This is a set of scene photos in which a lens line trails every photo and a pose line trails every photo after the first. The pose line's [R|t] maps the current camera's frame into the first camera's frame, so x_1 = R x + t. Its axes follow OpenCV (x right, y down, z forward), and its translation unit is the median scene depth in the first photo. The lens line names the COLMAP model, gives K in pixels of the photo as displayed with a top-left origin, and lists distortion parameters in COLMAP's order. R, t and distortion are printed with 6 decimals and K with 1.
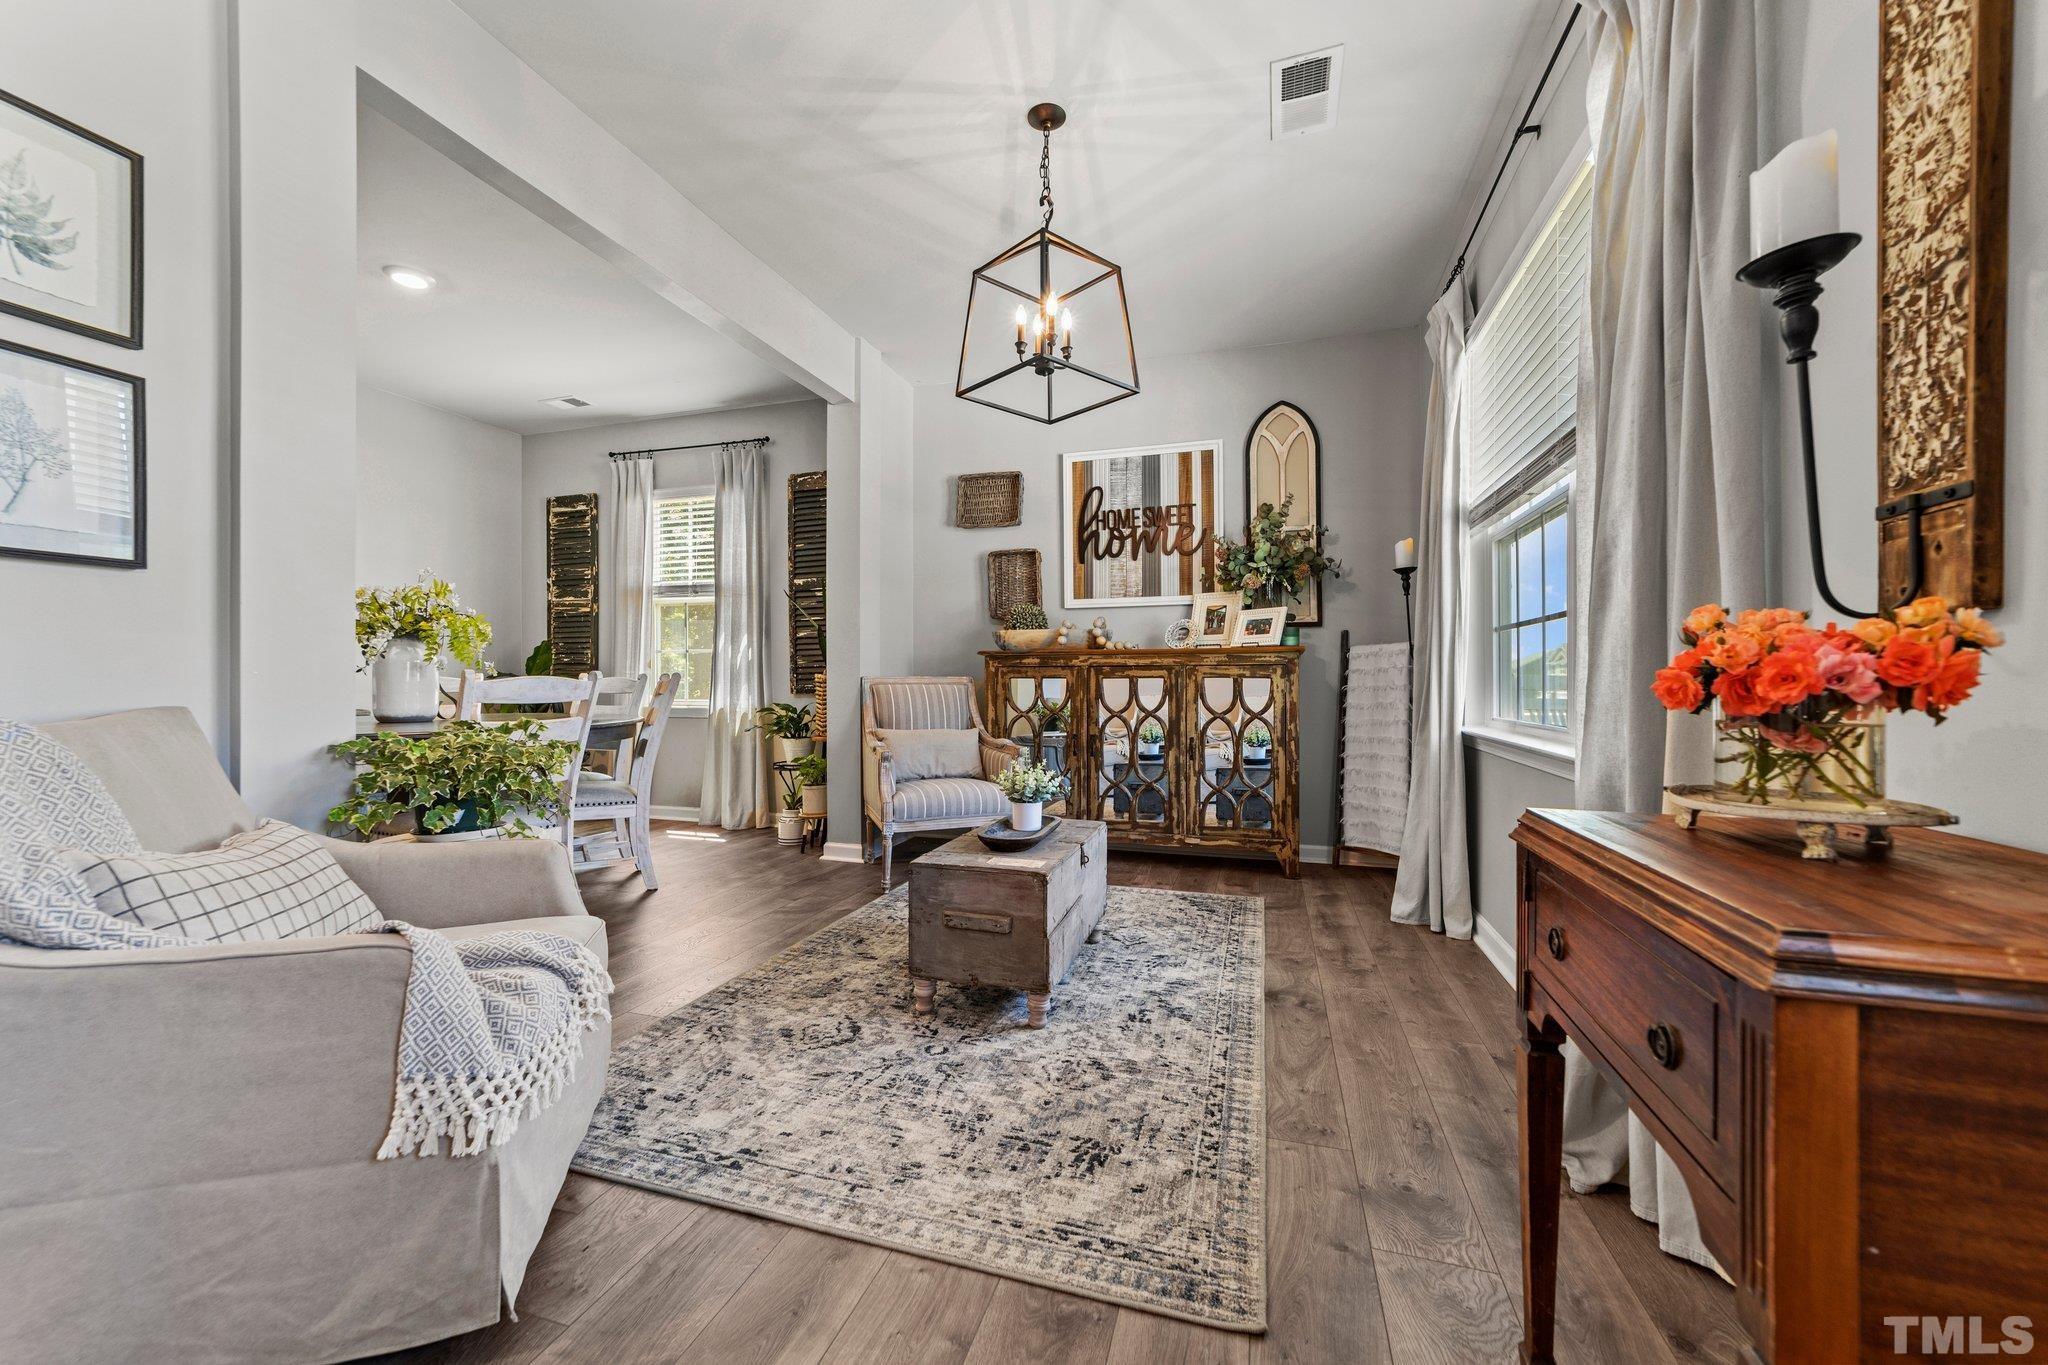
lens RADIAL K [[802.1, 0, 1026.2], [0, 802.1, 677.9], [0, 0, 1]] dist [0.002588, 0.001410]
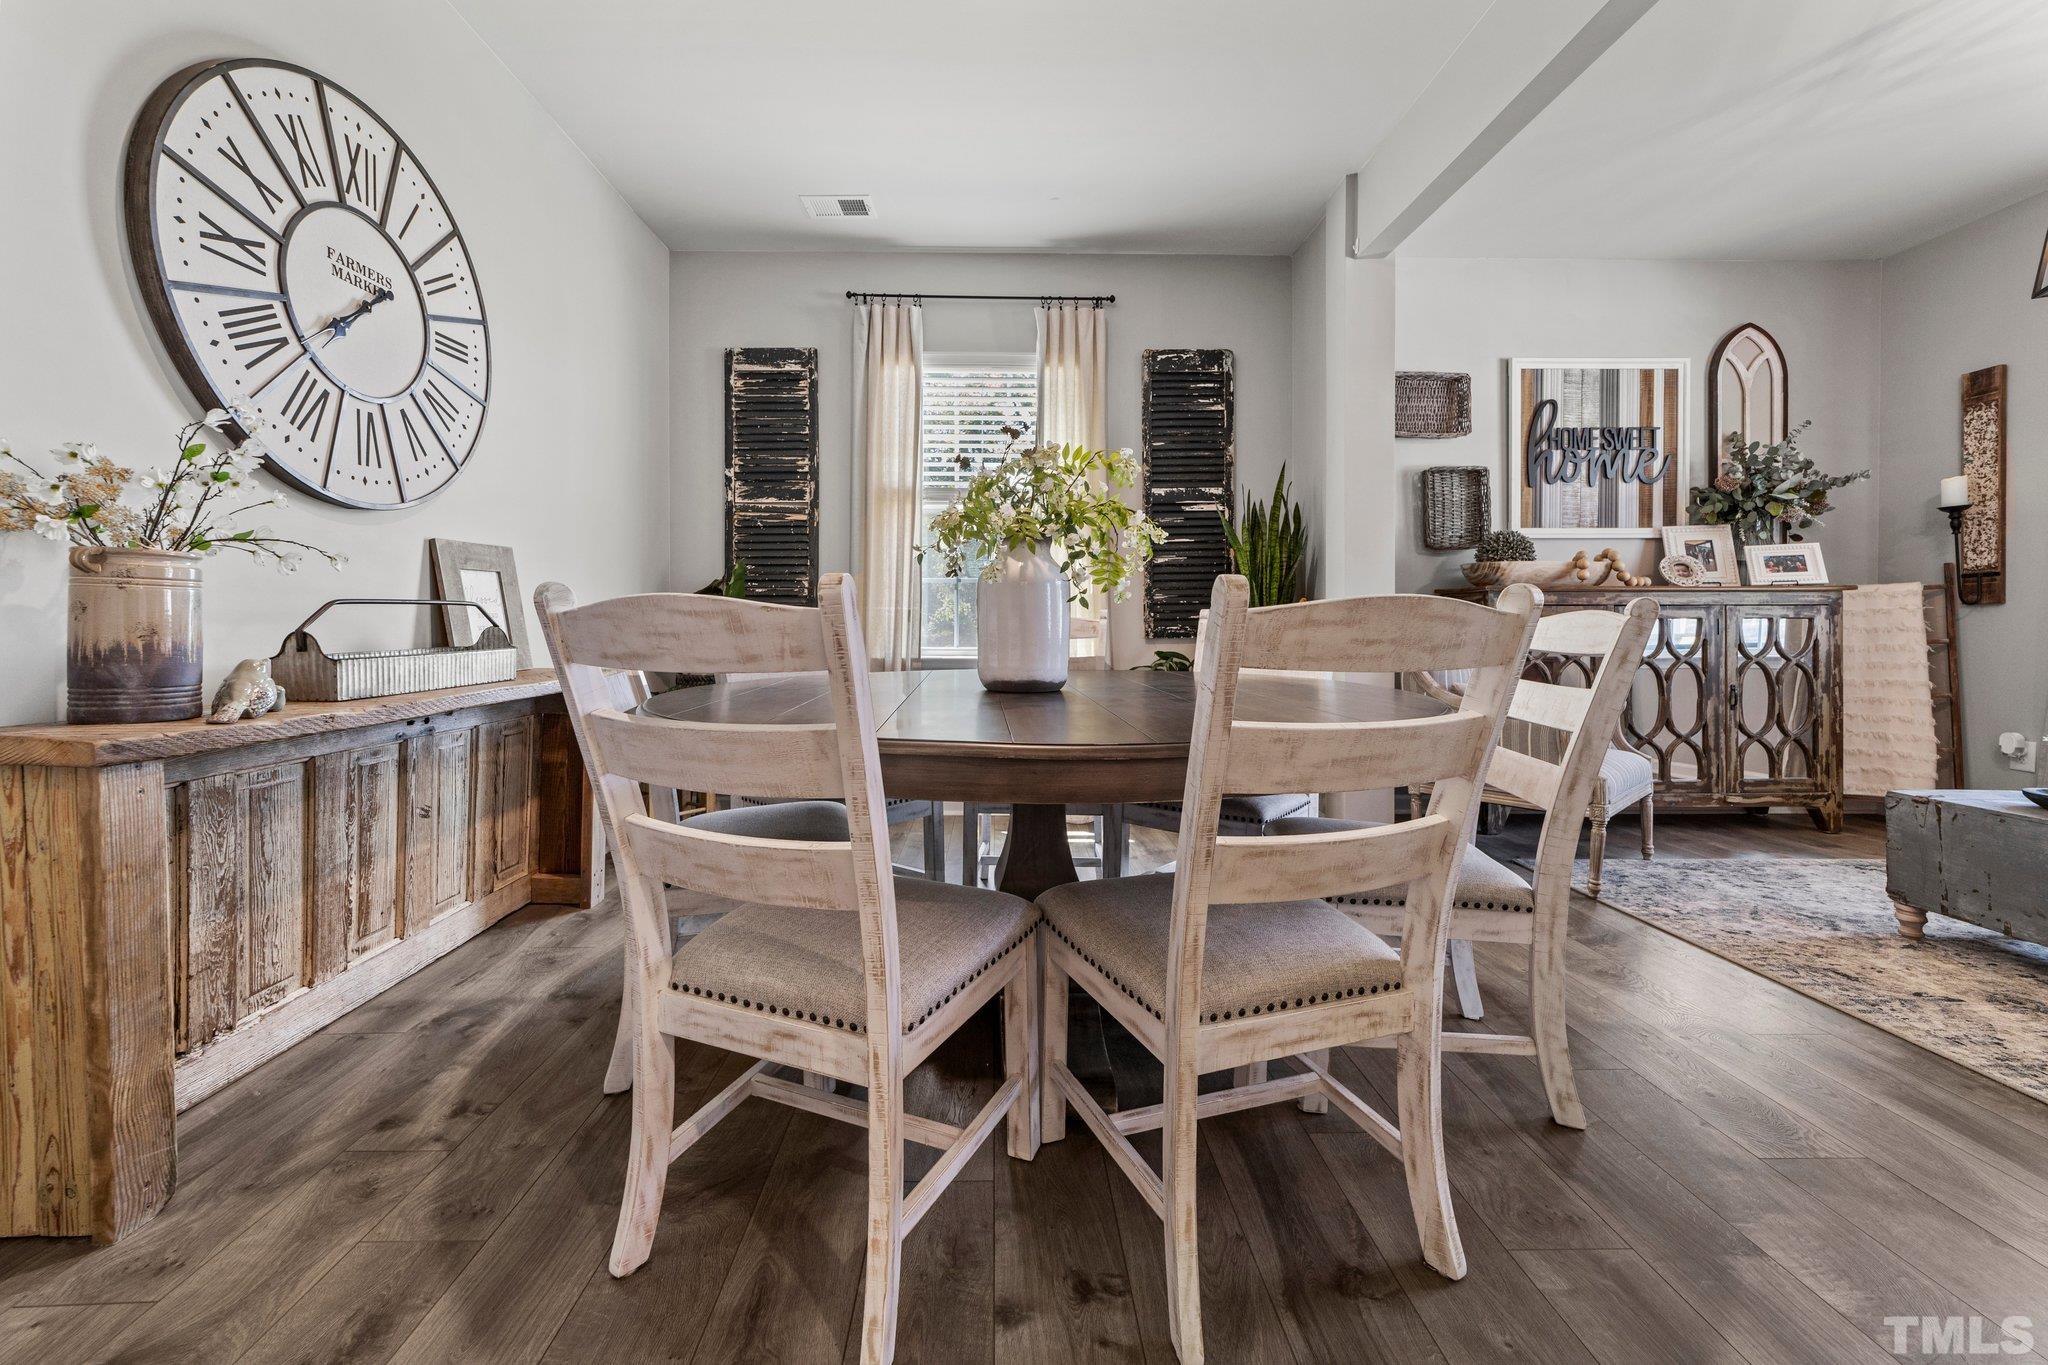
lens RADIAL K [[802.1, 0, 1020.9], [0, 802.1, 636.7], [0, 0, 1]] dist [0.002588, 0.001410]
pose [[0.946045, -0.001570, 0.324031, -0.747916], [-0.003139, 0.999897, 0.014010, 0.008898], [-0.324020, -0.014271, 0.945943, 0.361292]]
